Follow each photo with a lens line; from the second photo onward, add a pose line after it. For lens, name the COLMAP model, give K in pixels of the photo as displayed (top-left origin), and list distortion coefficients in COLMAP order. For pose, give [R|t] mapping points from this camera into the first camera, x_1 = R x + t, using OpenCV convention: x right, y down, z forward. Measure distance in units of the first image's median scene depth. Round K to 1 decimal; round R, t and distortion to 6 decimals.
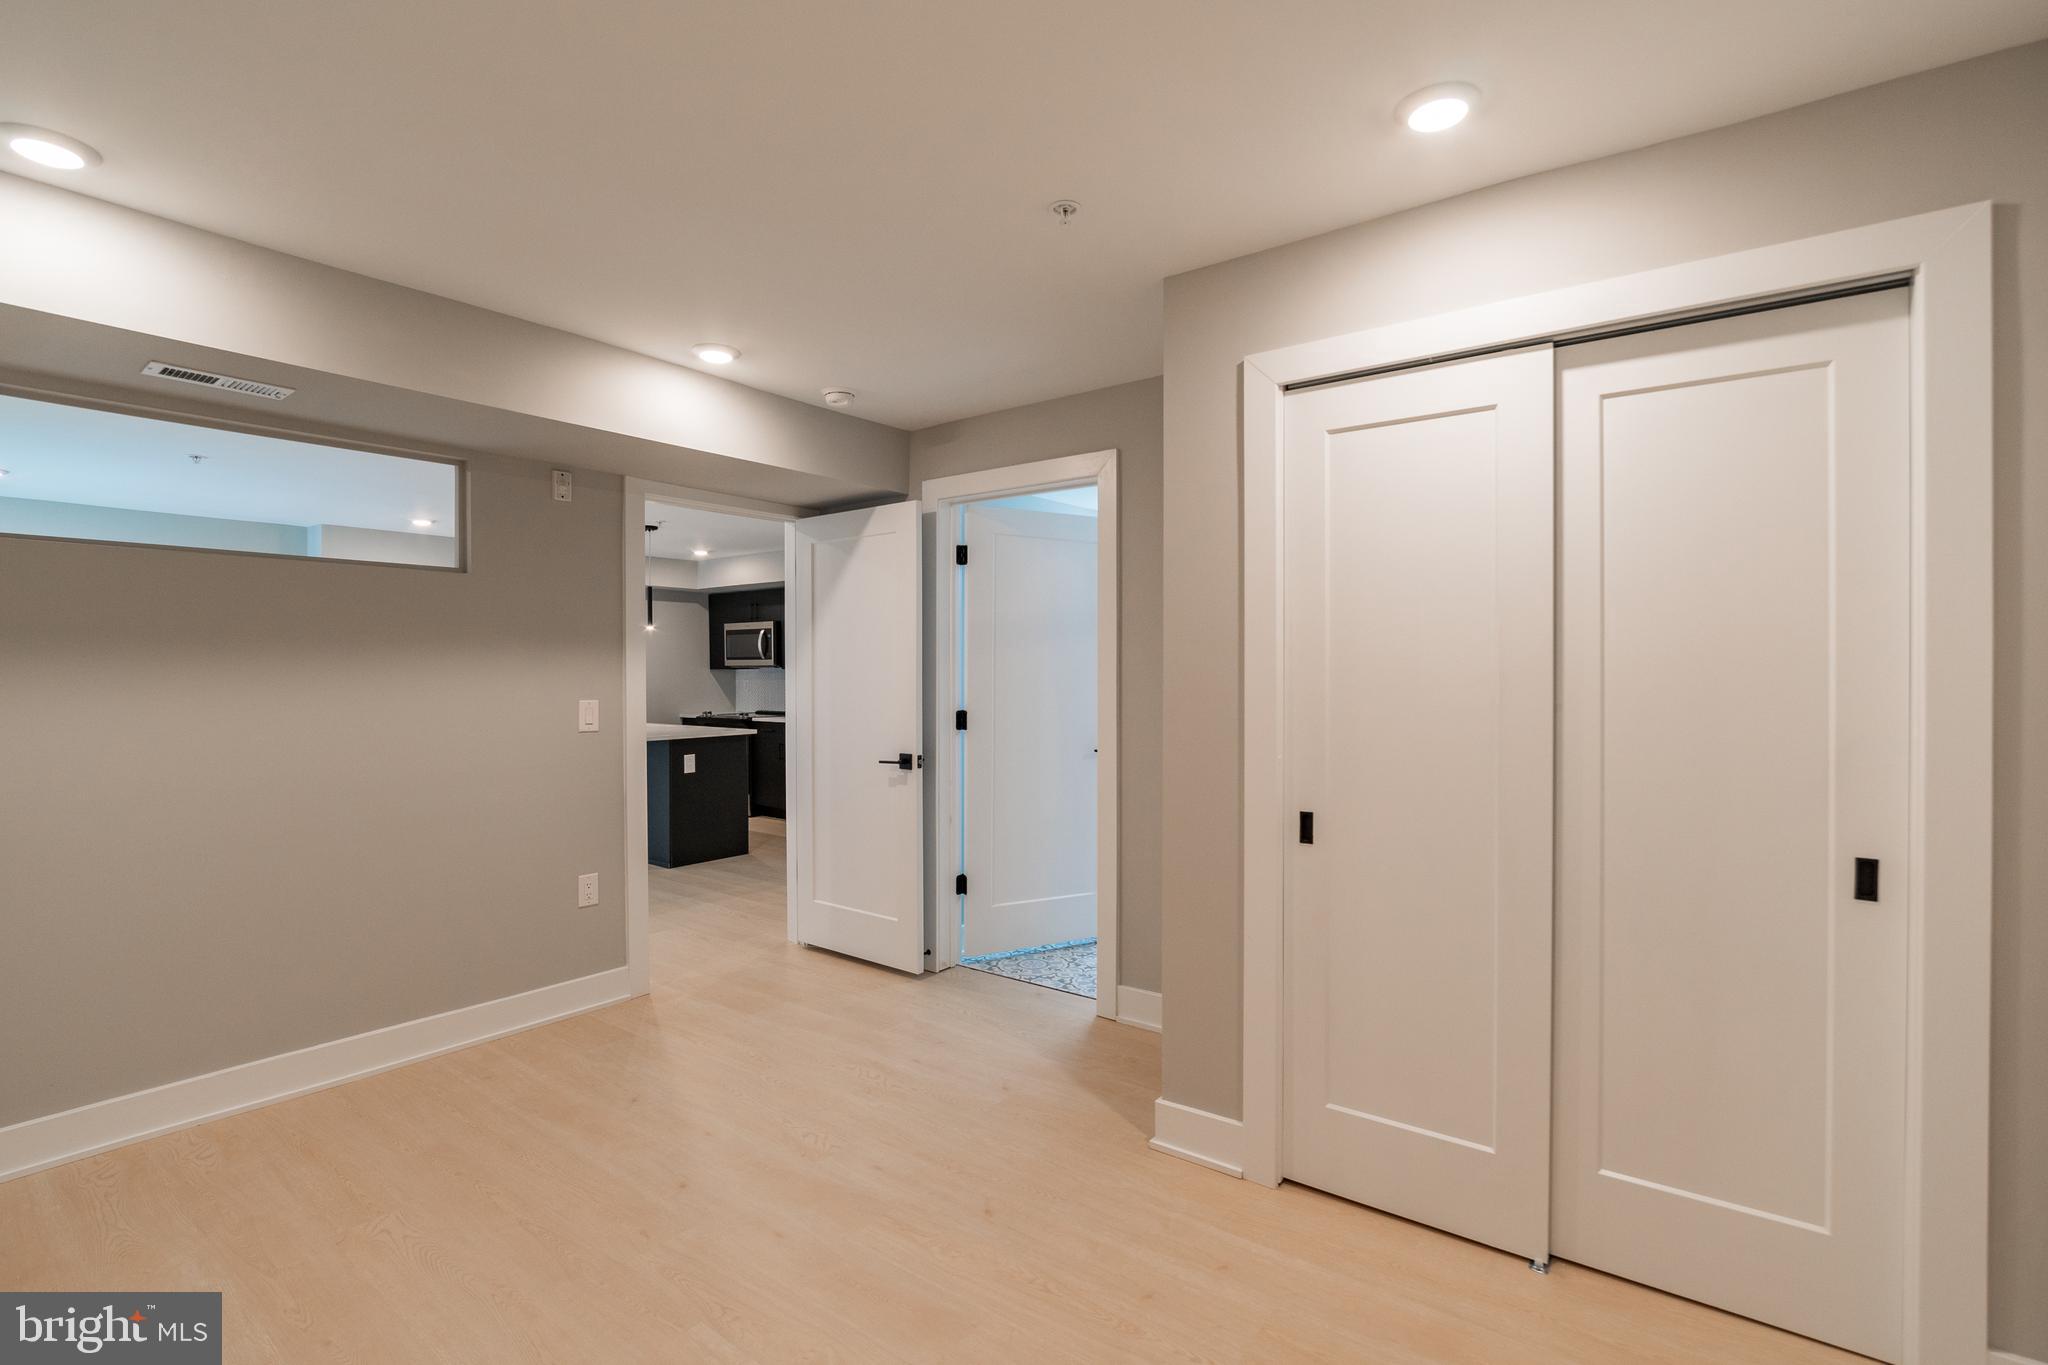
lens RADIAL K [[904.6, 0, 1030.0], [0, 904.6, 677.7], [0, 0, 1]] dist [-0.005405, -0.000295]
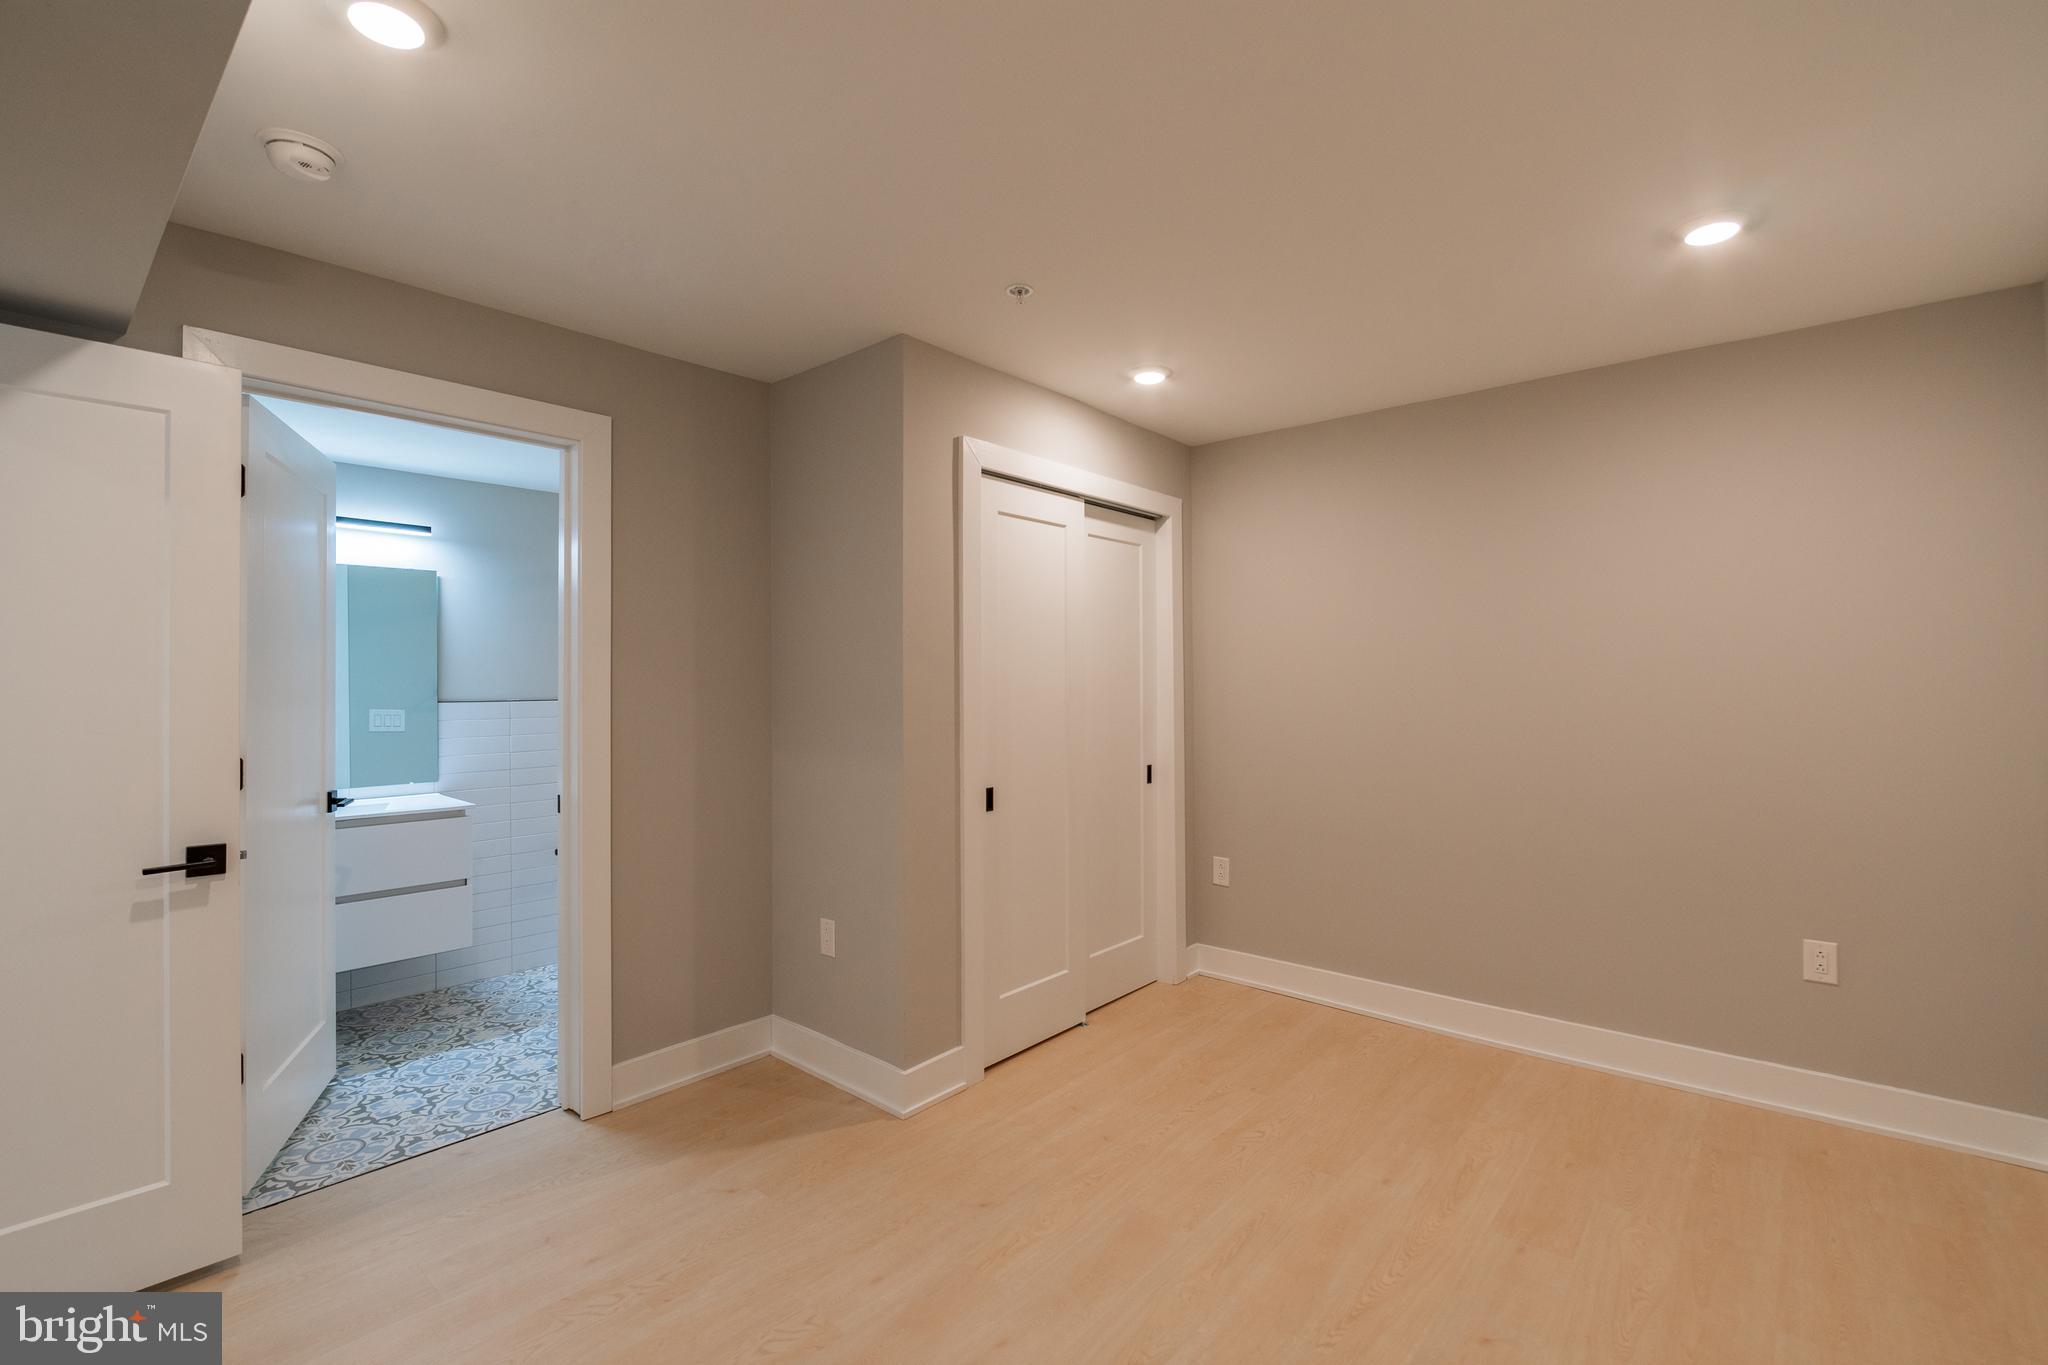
lens RADIAL K [[904.6, 0, 1030.1], [0, 904.6, 682.3], [0, 0, 1]] dist [-0.005405, -0.000295]
pose [[0.086529, 0.000723, 0.996249, -0.887404], [0.010183, 0.999947, -0.001611, -0.005792], [-0.996197, 0.010285, 0.086517, 0.702035]]
